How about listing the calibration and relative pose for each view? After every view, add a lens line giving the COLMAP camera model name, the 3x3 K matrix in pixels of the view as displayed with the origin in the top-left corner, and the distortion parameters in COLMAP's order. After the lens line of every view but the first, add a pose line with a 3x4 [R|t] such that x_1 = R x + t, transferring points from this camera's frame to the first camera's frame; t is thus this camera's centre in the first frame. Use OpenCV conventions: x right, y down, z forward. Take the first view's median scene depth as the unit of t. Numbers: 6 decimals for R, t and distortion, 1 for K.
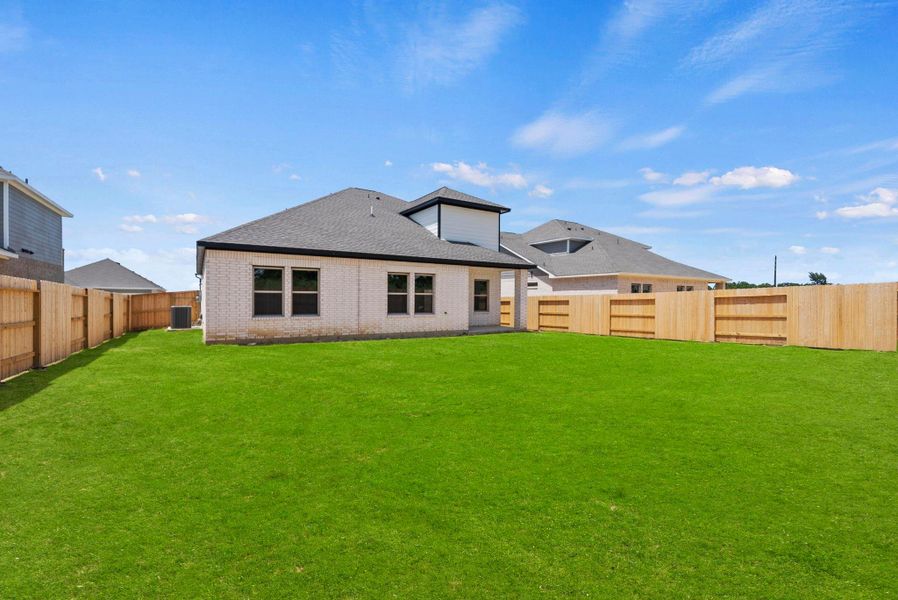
lens RADIAL K [[397.2, 0, 449.0], [0, 397.2, 300.0], [0, 0, 1]] dist [-0.002039, 0.000415]
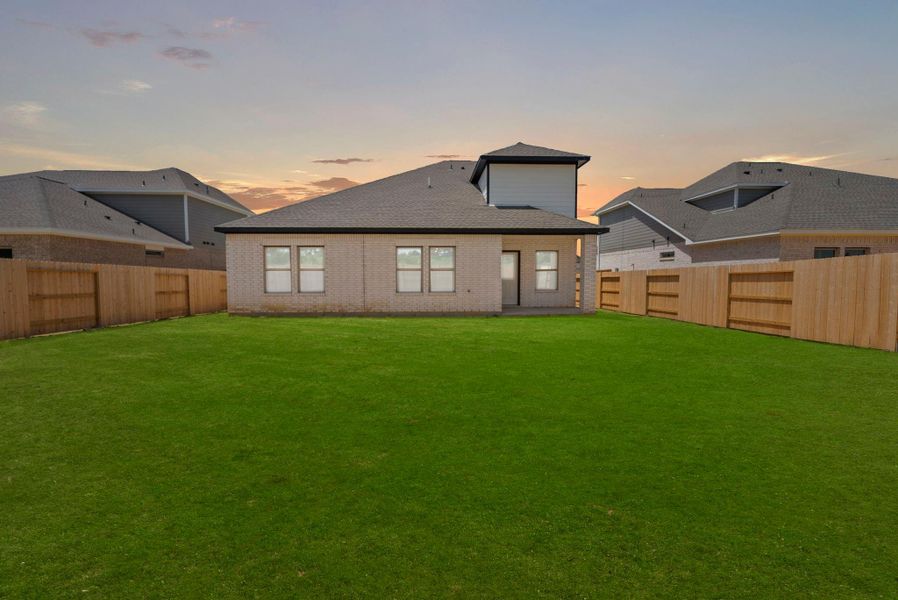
lens RADIAL K [[397.2, 0, 449.0], [0, 397.2, 300.0], [0, 0, 1]] dist [-0.002039, 0.000415]
pose [[0.862893, 0.022256, -0.504897, 0.361159], [0.006845, 0.998424, 0.055710, 0.003292], [0.505341, -0.051528, 0.861380, 0.213411]]
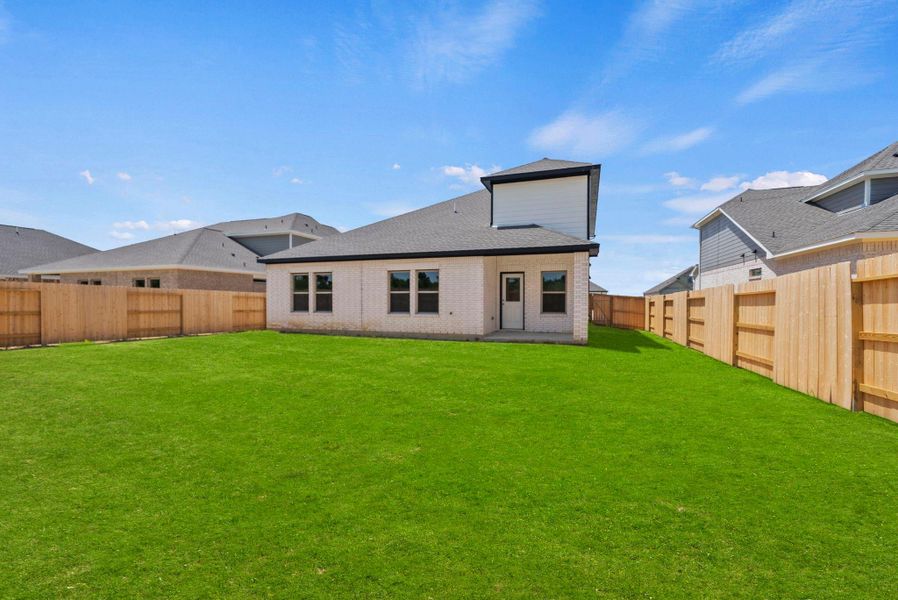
lens RADIAL K [[397.2, 0, 449.0], [0, 397.2, 300.0], [0, 0, 1]] dist [-0.002039, 0.000415]
pose [[0.602866, -0.006251, -0.797818, 0.627871], [0.002174, 0.999978, -0.006193, 0.008230], [0.797839, 0.001999, 0.602867, 0.436686]]
